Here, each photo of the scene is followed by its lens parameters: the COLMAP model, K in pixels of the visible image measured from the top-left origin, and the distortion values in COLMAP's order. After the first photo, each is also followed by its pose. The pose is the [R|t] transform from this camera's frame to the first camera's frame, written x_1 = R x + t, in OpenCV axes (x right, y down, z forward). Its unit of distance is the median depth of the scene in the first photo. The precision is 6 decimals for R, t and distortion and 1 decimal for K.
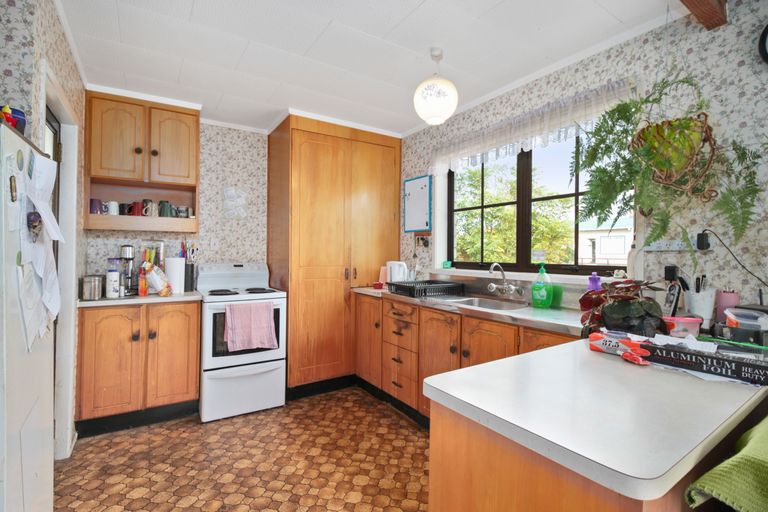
lens RADIAL K [[365.7, 0, 387.5], [0, 365.7, 254.6], [0, 0, 1]] dist [-0.016465, -0.000206]
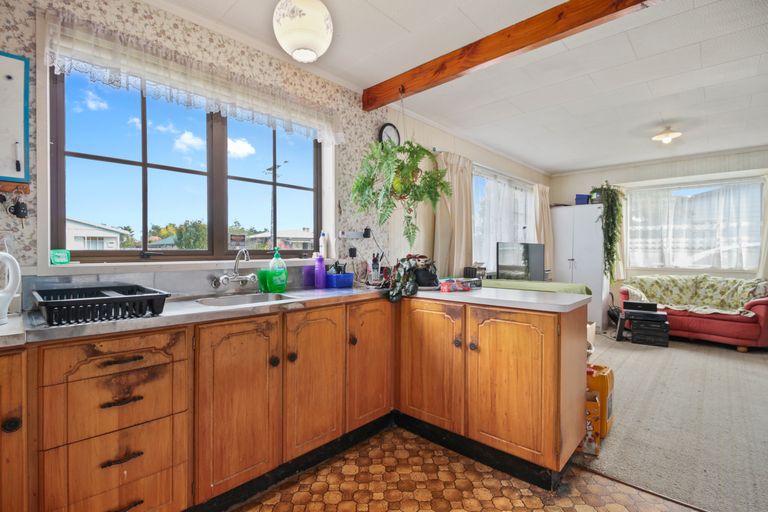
lens RADIAL K [[365.7, 0, 387.5], [0, 365.7, 254.6], [0, 0, 1]] dist [-0.016465, -0.000206]
pose [[-0.236654, -0.021281, 0.971361, -0.488073], [-0.006046, 0.999773, 0.020431, 0.014717], [-0.971575, -0.001037, -0.236729, 0.760452]]
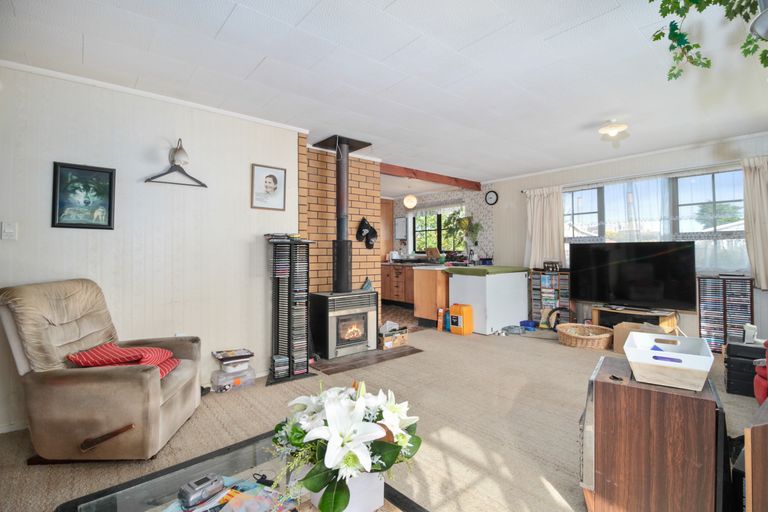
lens RADIAL K [[365.7, 0, 387.5], [0, 365.7, 254.6], [0, 0, 1]] dist [-0.016465, -0.000206]
pose [[0.994469, -0.016894, 0.103667, -0.325133], [0.015956, 0.999824, 0.009873, 0.015528], [-0.103815, -0.008164, 0.994563, -1.756916]]
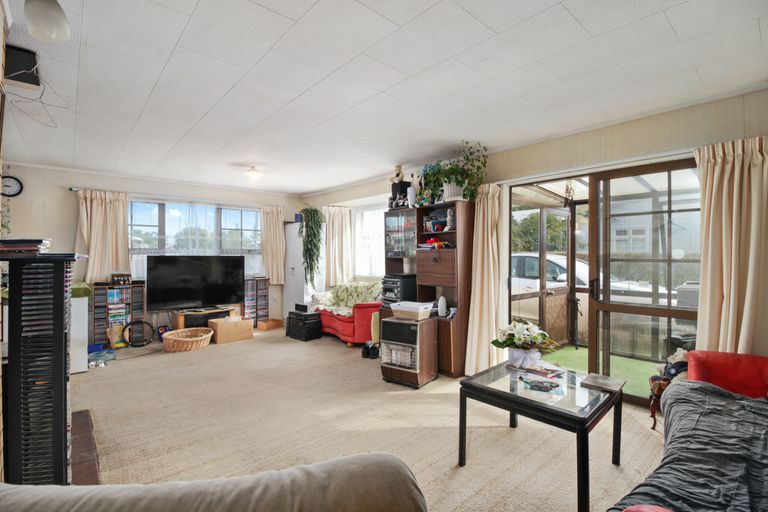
lens RADIAL K [[365.7, 0, 387.5], [0, 365.7, 254.6], [0, 0, 1]] dist [-0.016465, -0.000206]
pose [[-0.170912, -0.010668, 0.985229, -1.253523], [-0.011860, 0.999891, 0.008770, -0.042851], [-0.985215, -0.010185, -0.171020, -0.893871]]
